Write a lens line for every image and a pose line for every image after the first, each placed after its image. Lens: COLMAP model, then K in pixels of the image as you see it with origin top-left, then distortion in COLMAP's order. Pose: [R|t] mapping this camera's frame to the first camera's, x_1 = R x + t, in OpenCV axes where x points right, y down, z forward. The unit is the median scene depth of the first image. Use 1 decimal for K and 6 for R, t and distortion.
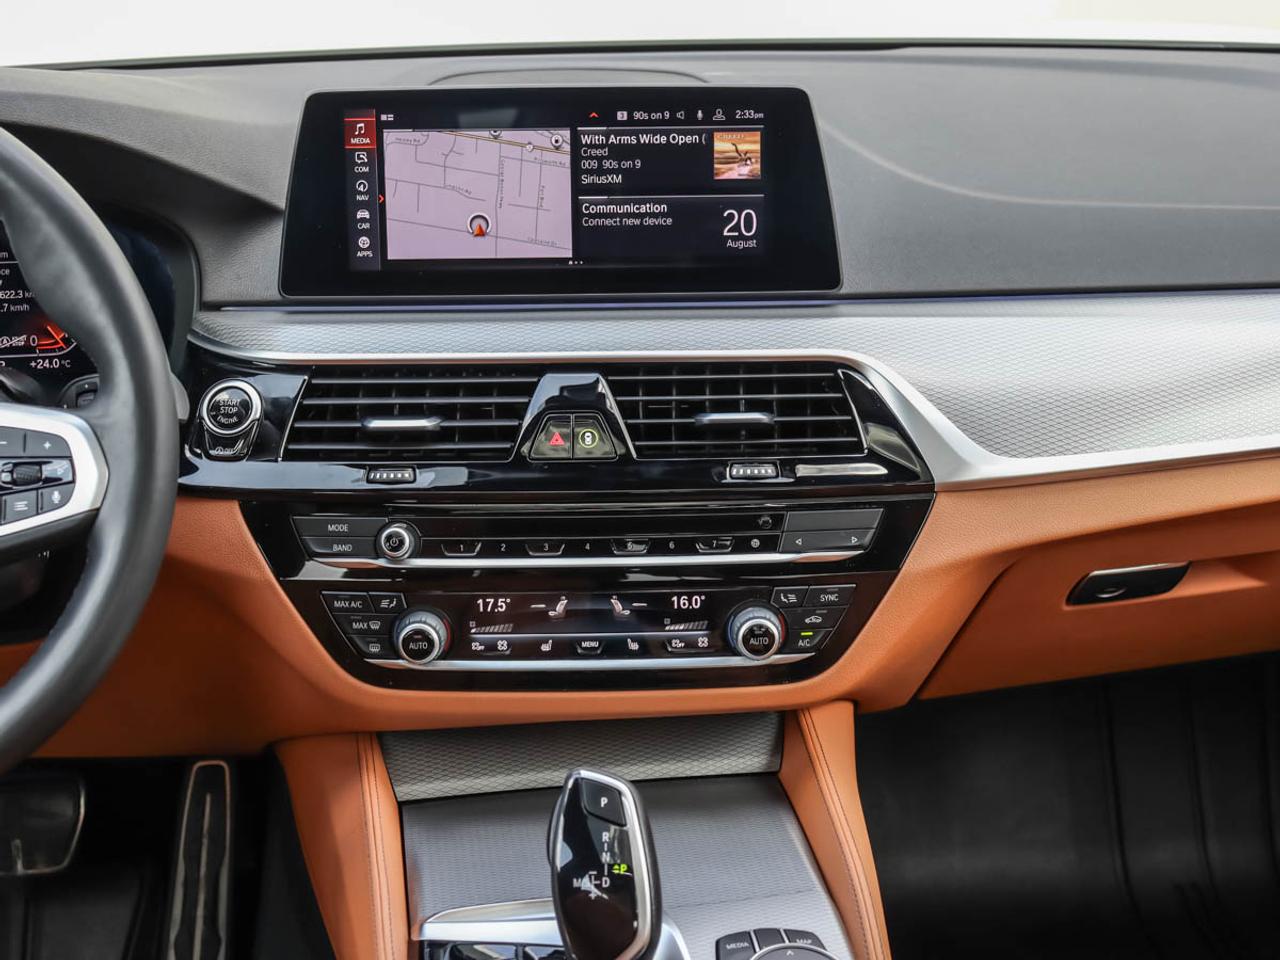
lens RADIAL K [[2102.9, 0, 643.8], [0, 2102.9, 475.4], [0, 0, 1]] dist [0.049010, 0.000000]
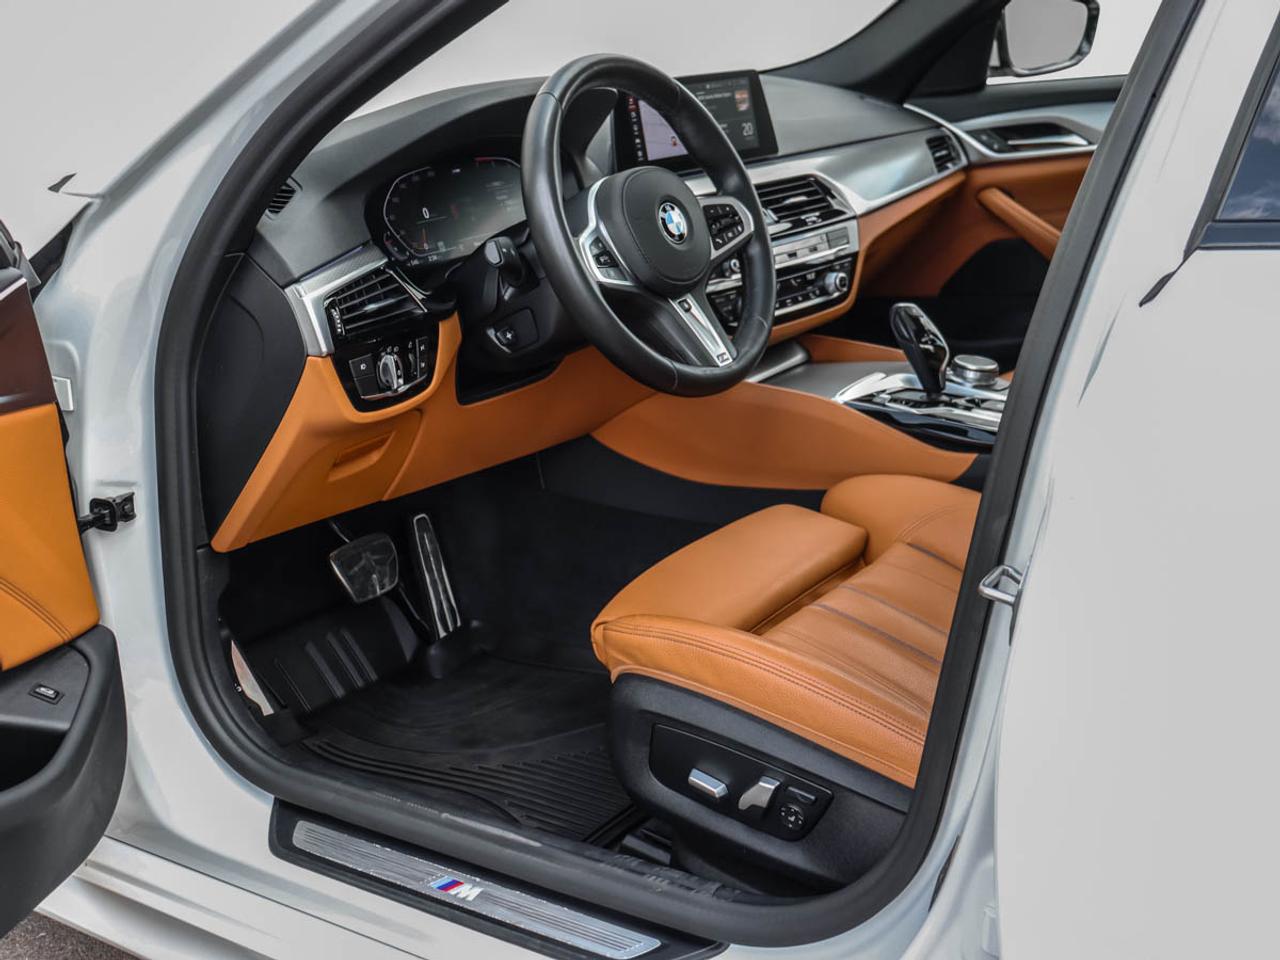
lens RADIAL K [[1578.4, 0, 638.1], [0, 1578.4, 485.0], [0, 0, 1]] dist [-0.004912, 0.000000]
pose [[0.672158, -0.246680, 0.698107, -1.404356], [0.294219, 0.954217, 0.053895, 0.131207], [-0.679440, 0.169170, 0.713962, -0.102436]]
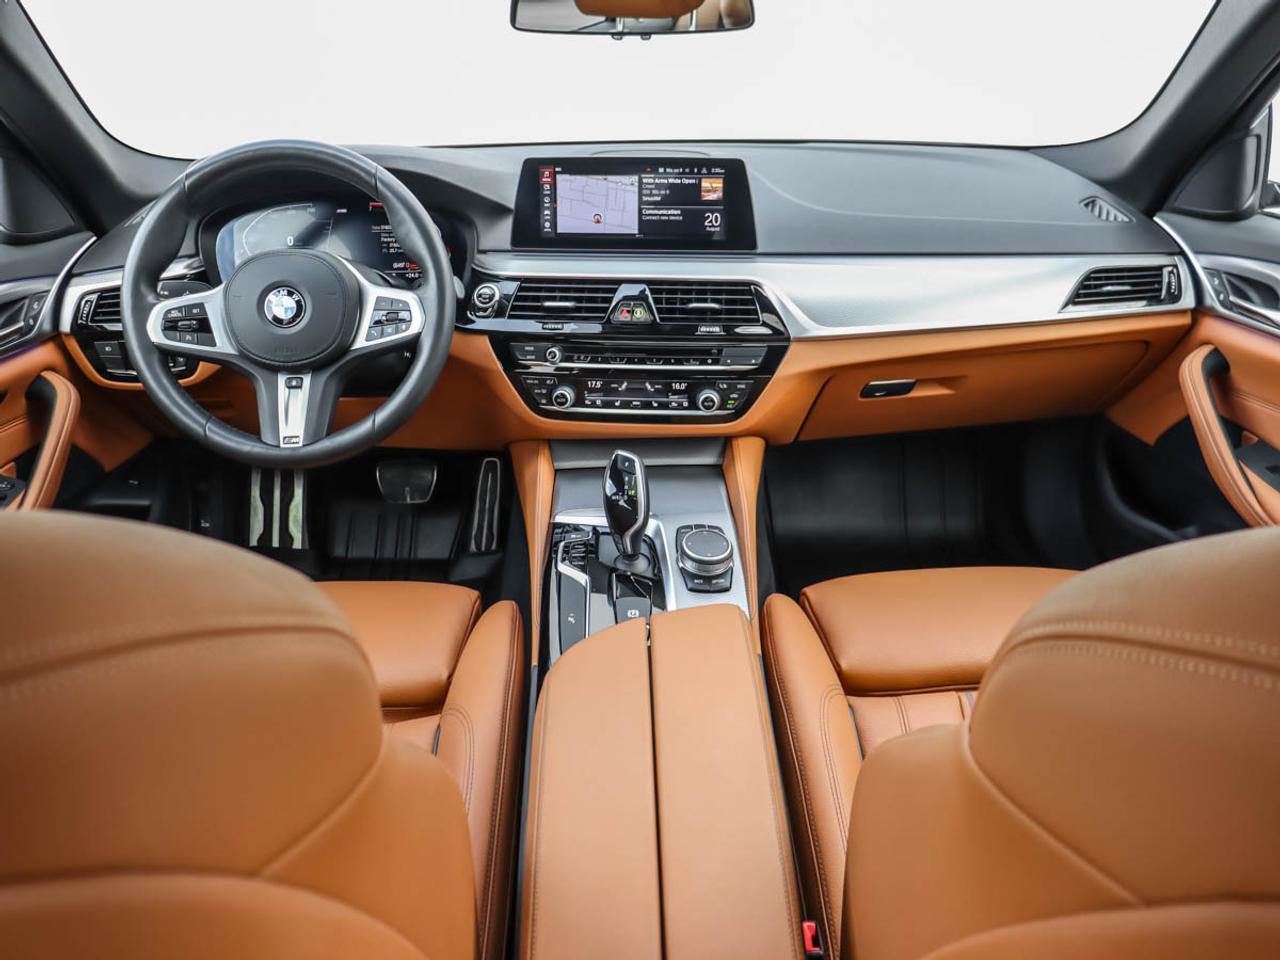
lens RADIAL K [[1039.0, 0, 652.2], [0, 1039.0, 424.7], [0, 0, 1]] dist [-0.011654, 0.004910]
pose [[0.994495, 0.040366, -0.096702, 0.101326], [-0.034211, 0.997332, 0.064488, 0.029993], [0.099047, -0.060825, 0.993222, -0.122921]]
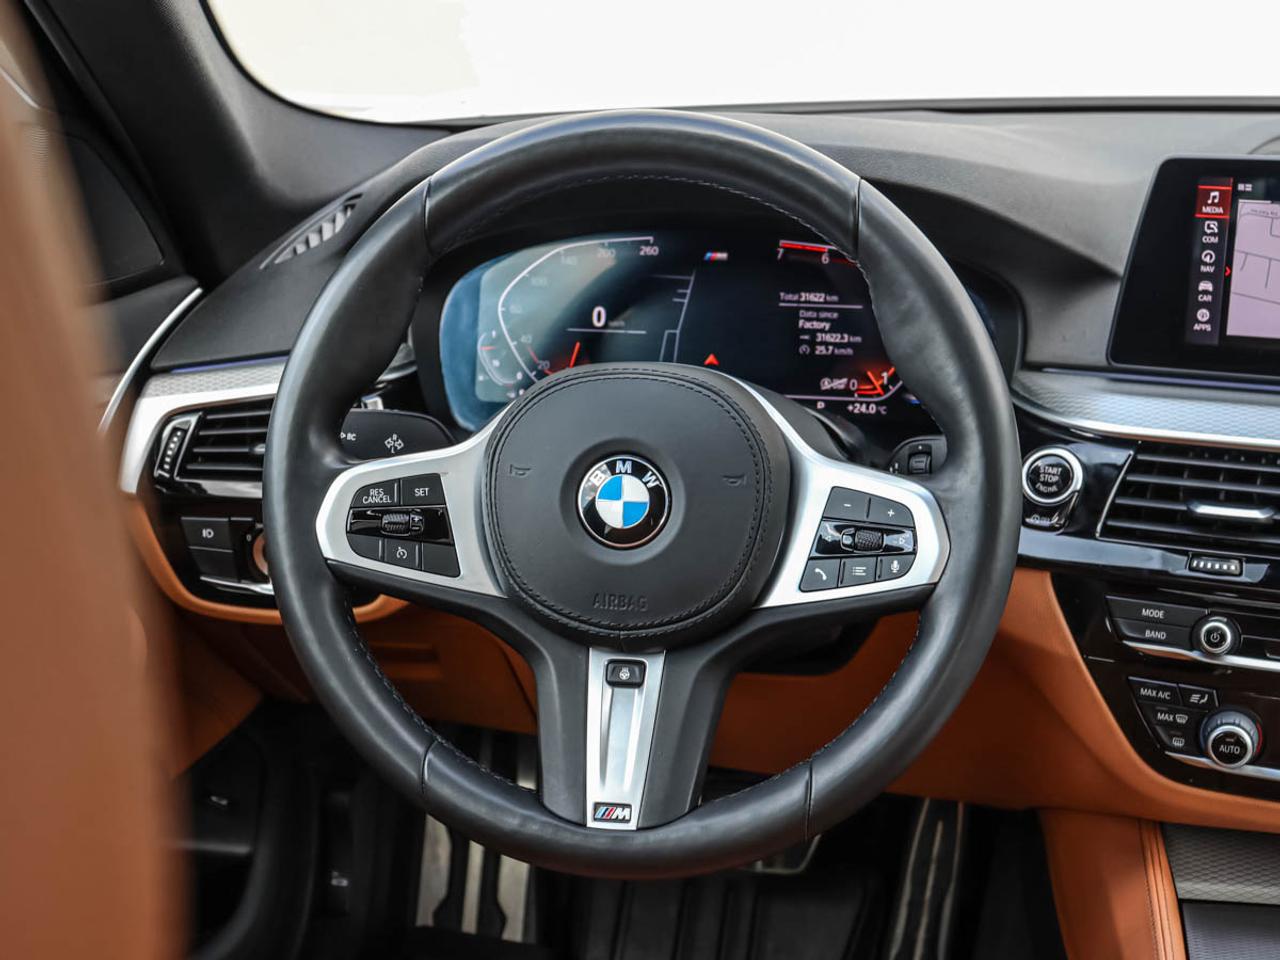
lens RADIAL K [[1976.3, 0, 633.0], [0, 1976.3, 472.7], [0, 0, 1]] dist [-0.005525, 0.000000]
pose [[0.944789, 0.102759, -0.311149, -0.094652], [-0.098475, 0.994702, 0.029492, -0.041854], [0.312531, 0.002777, 0.949904, 0.067946]]
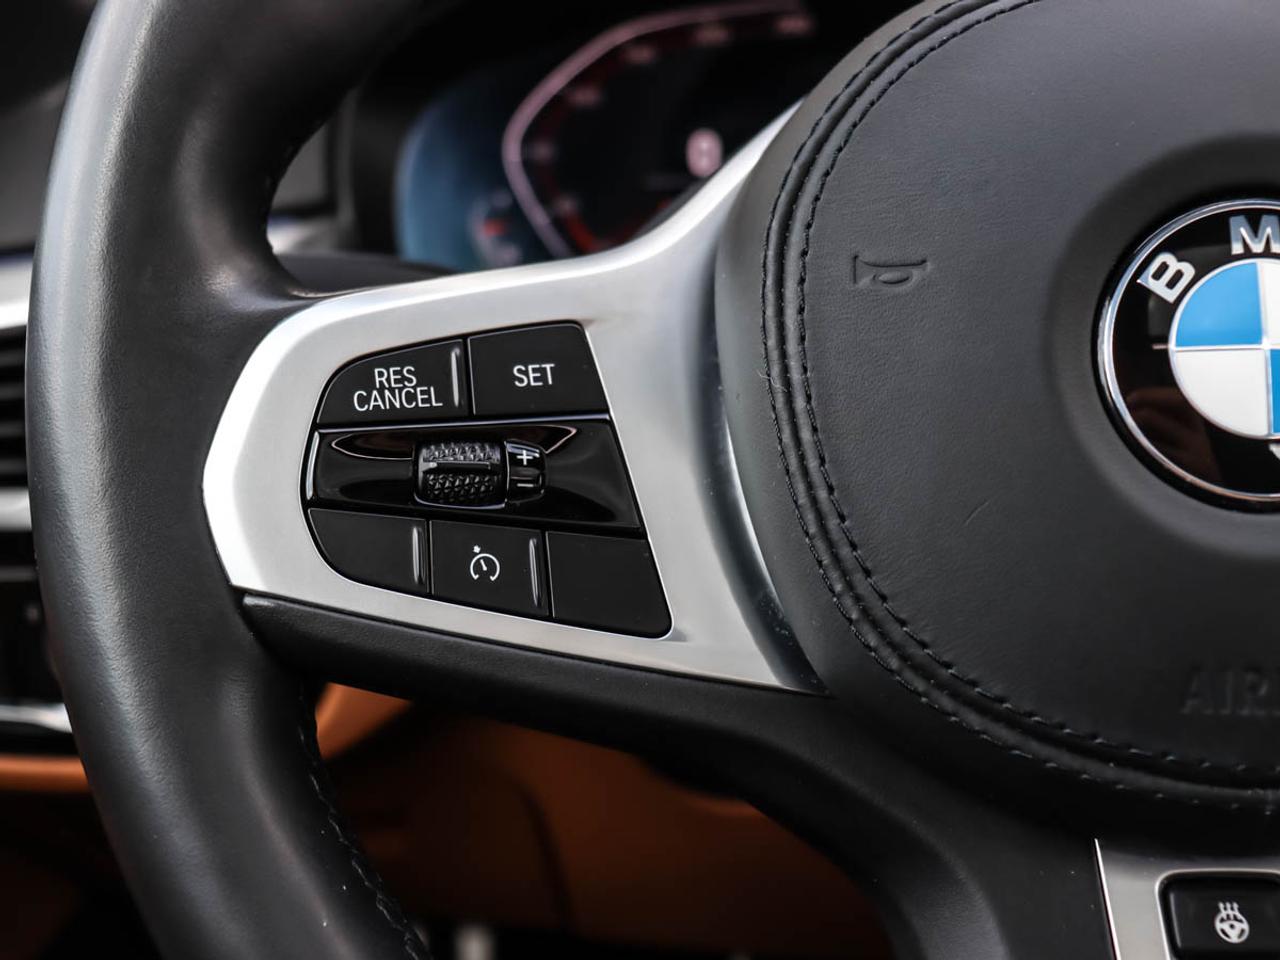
lens RADIAL K [[1578.4, 0, 588.4], [0, 1578.4, 456.5], [0, 0, 1]] dist [-0.004912, 0.000000]
pose [[0.977231, 0.050179, -0.206159, -0.387437], [-0.063163, 0.996381, -0.056886, 0.022825], [0.202559, 0.068612, 0.976864, 0.628681]]
